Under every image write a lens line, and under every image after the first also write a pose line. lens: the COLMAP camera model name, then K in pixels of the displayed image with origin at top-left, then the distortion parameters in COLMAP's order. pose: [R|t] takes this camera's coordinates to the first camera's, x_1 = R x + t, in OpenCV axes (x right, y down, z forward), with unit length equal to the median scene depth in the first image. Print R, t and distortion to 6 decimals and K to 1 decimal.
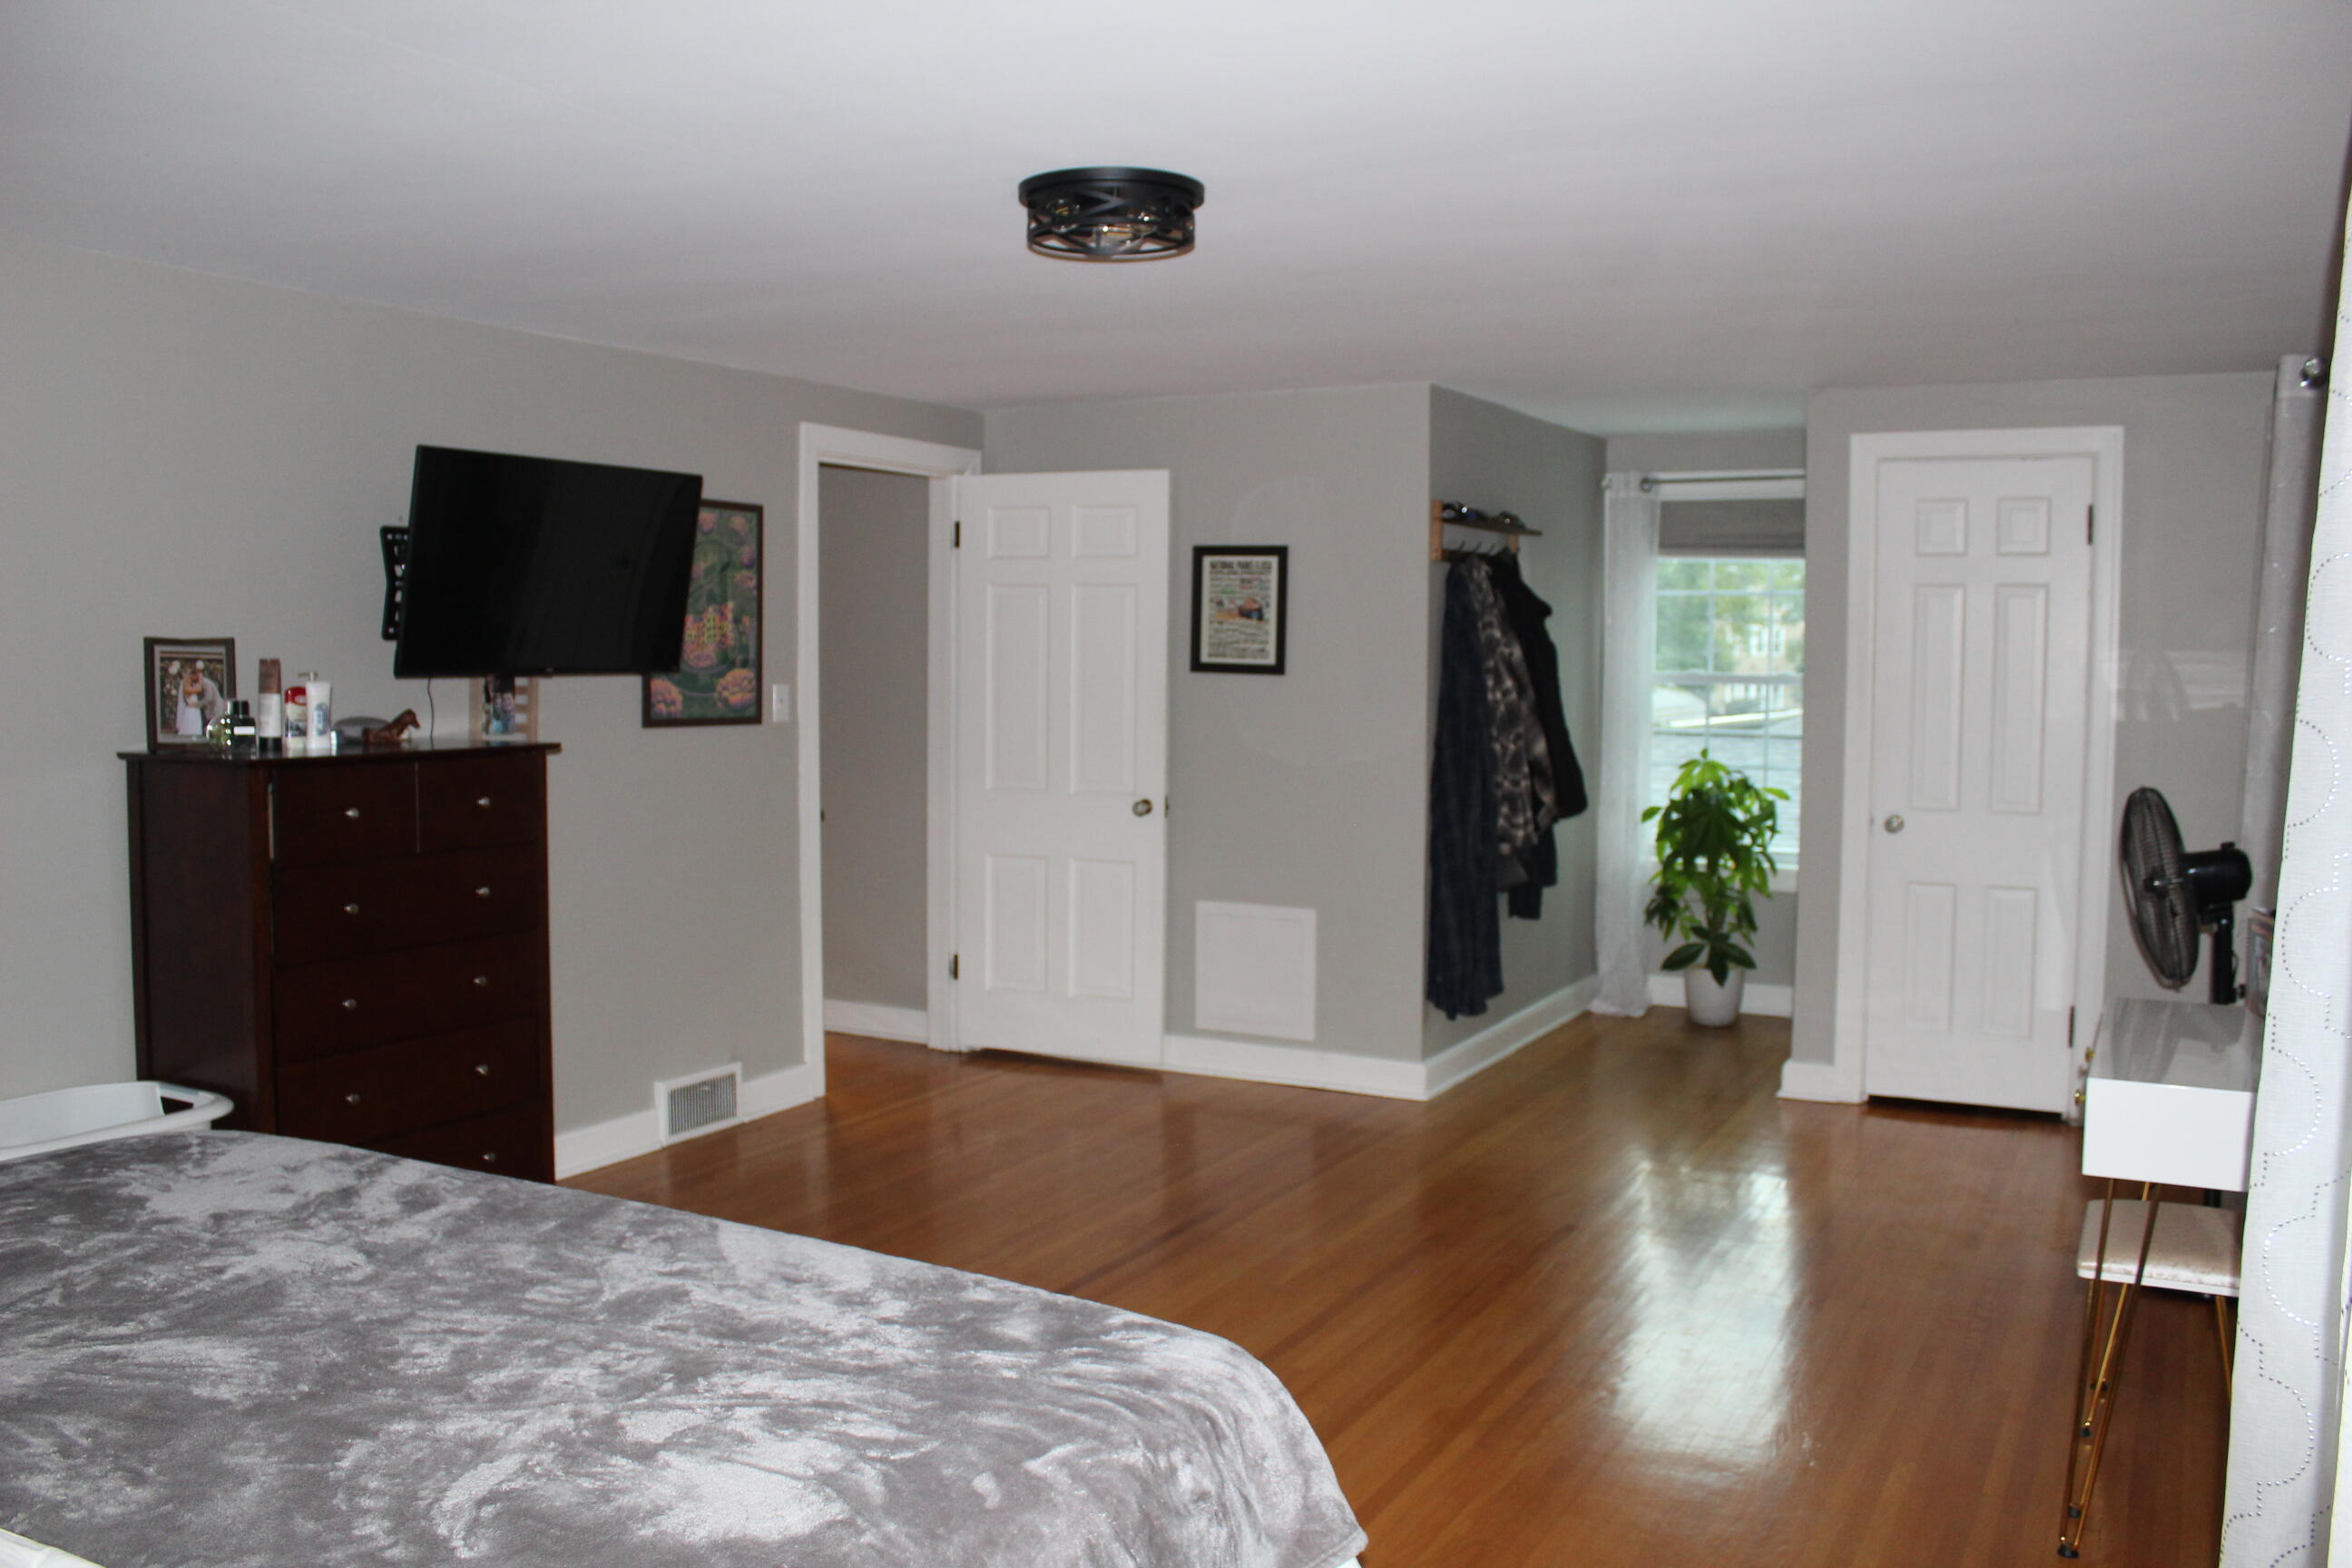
lens RADIAL K [[2036.2, 0, 1182.7], [0, 2036.2, 782.9], [0, 0, 1]] dist [-0.098557, 0.013615]
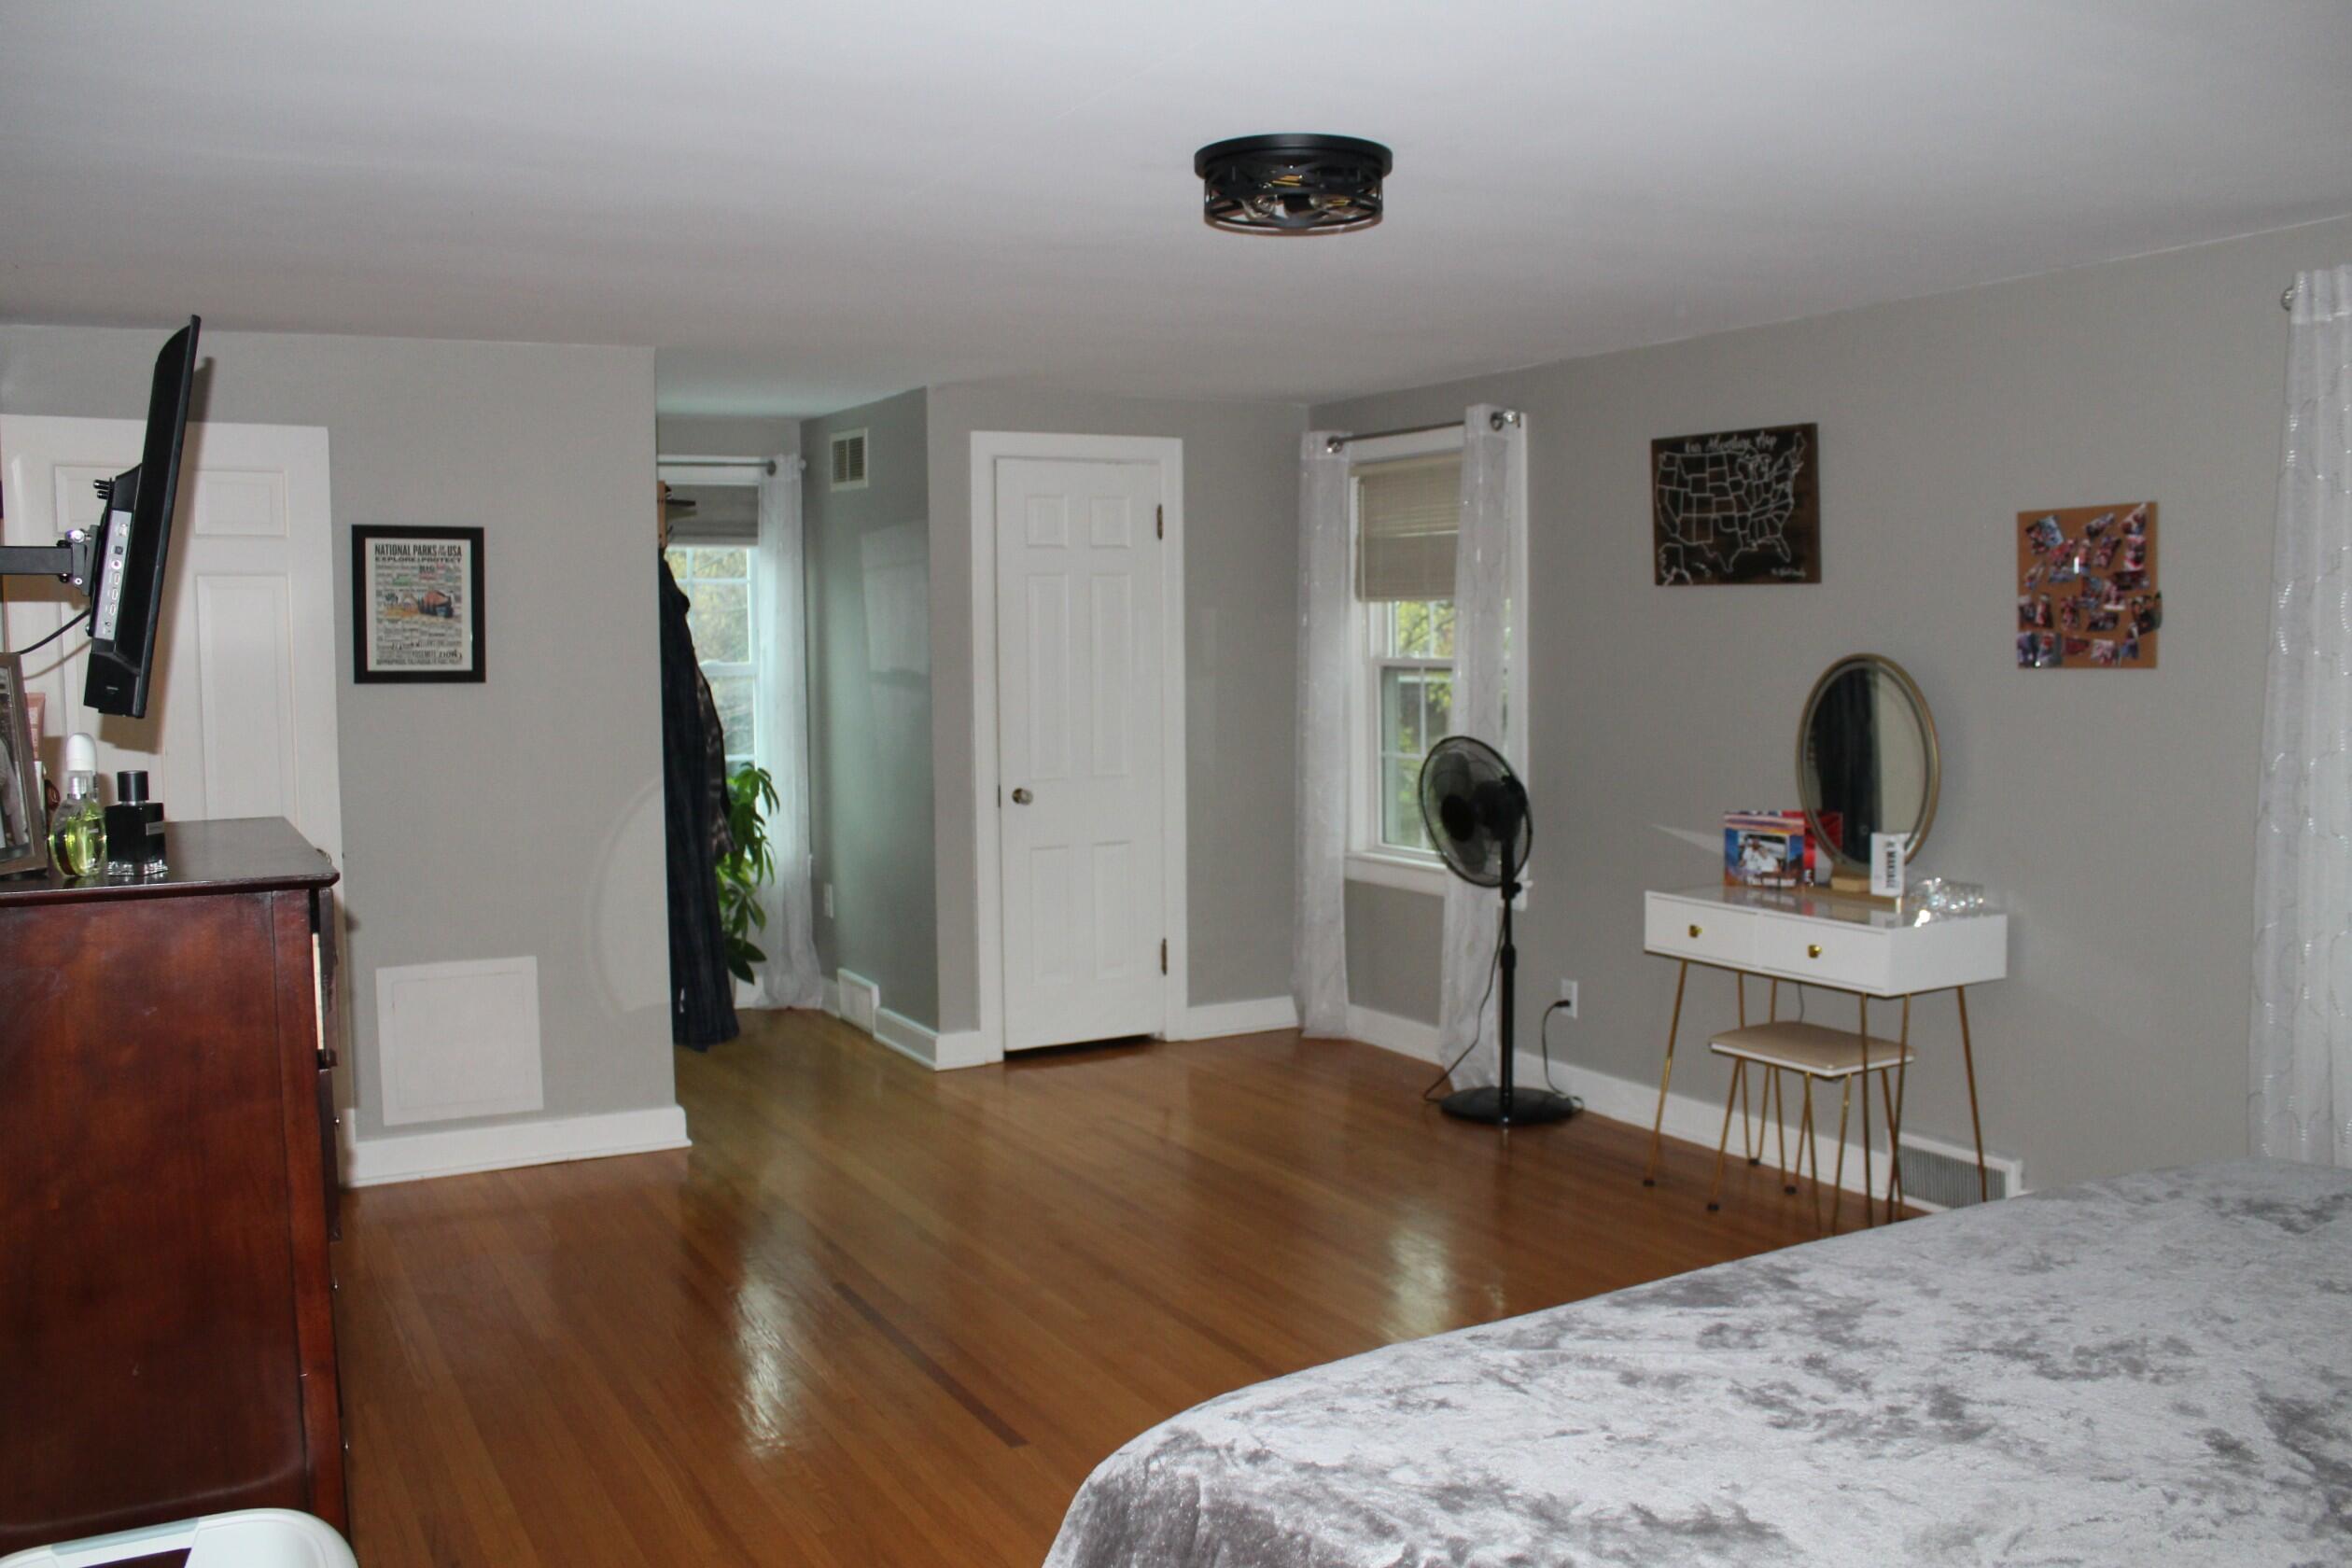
lens RADIAL K [[2036.2, 0, 1182.7], [0, 2036.2, 782.9], [0, 0, 1]] dist [-0.098557, 0.013615]
pose [[0.558950, -0.078136, 0.825512, -0.473607], [0.072244, 0.996354, 0.045390, -0.028552], [-0.826048, 0.034268, 0.562556, 0.299480]]
